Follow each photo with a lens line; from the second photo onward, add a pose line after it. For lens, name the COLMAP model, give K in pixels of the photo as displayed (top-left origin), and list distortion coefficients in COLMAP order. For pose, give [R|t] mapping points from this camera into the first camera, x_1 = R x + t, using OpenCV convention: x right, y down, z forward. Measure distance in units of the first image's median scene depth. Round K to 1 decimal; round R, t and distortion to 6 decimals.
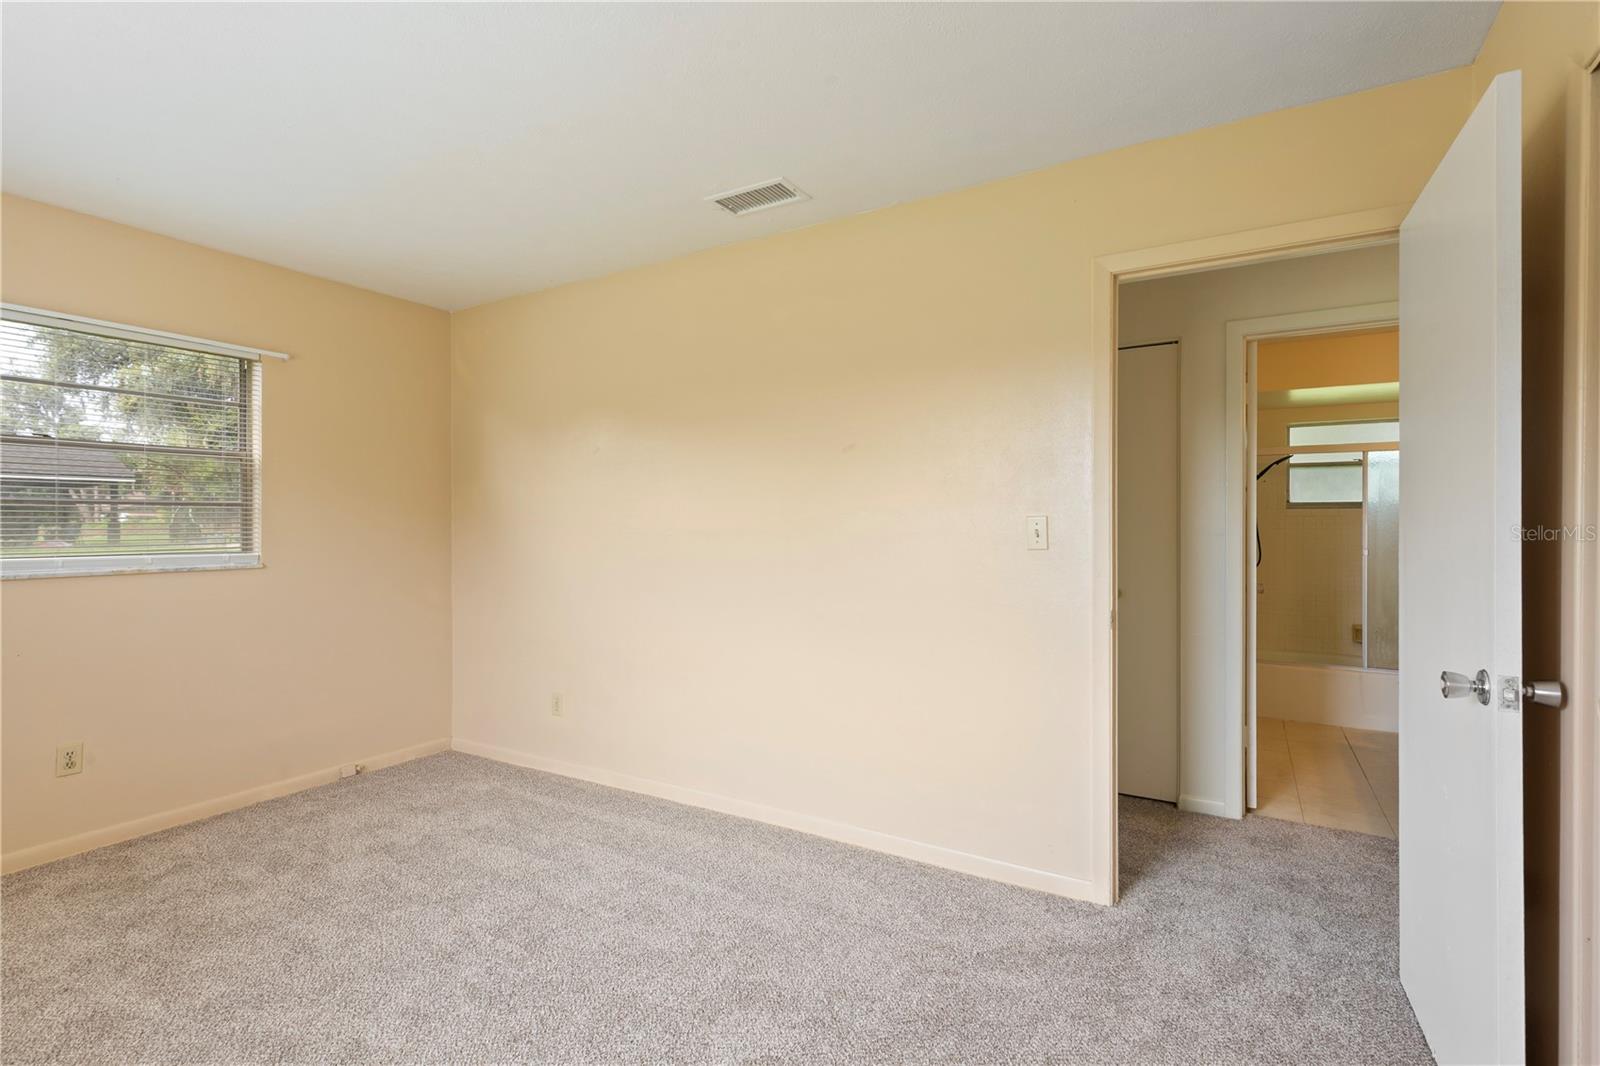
lens RADIAL K [[734.8, 0, 812.6], [0, 734.8, 534.0], [0, 0, 1]] dist [0.002230, -0.000050]
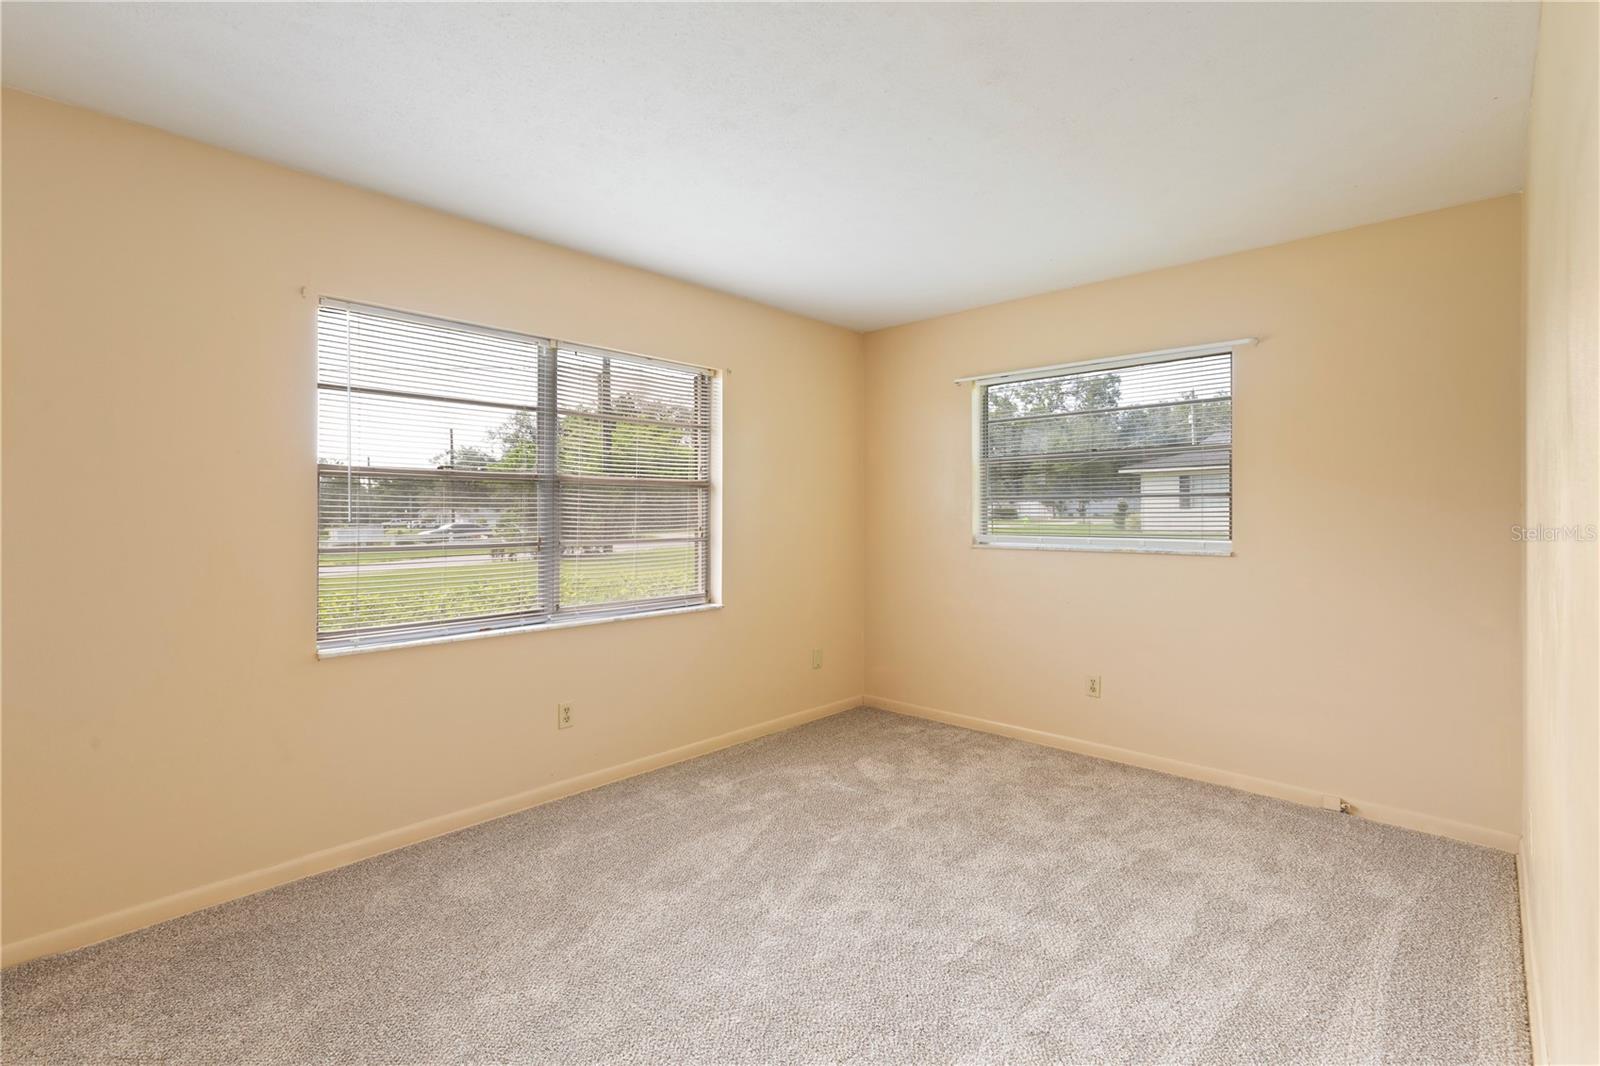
lens RADIAL K [[734.8, 0, 804.1], [0, 734.8, 521.6], [0, 0, 1]] dist [0.002230, -0.000050]
pose [[-0.226519, 0.008024, -0.973974, 0.413886], [-0.012815, 0.999855, 0.011218, -0.005825], [0.973922, 0.015023, -0.226384, 0.740143]]
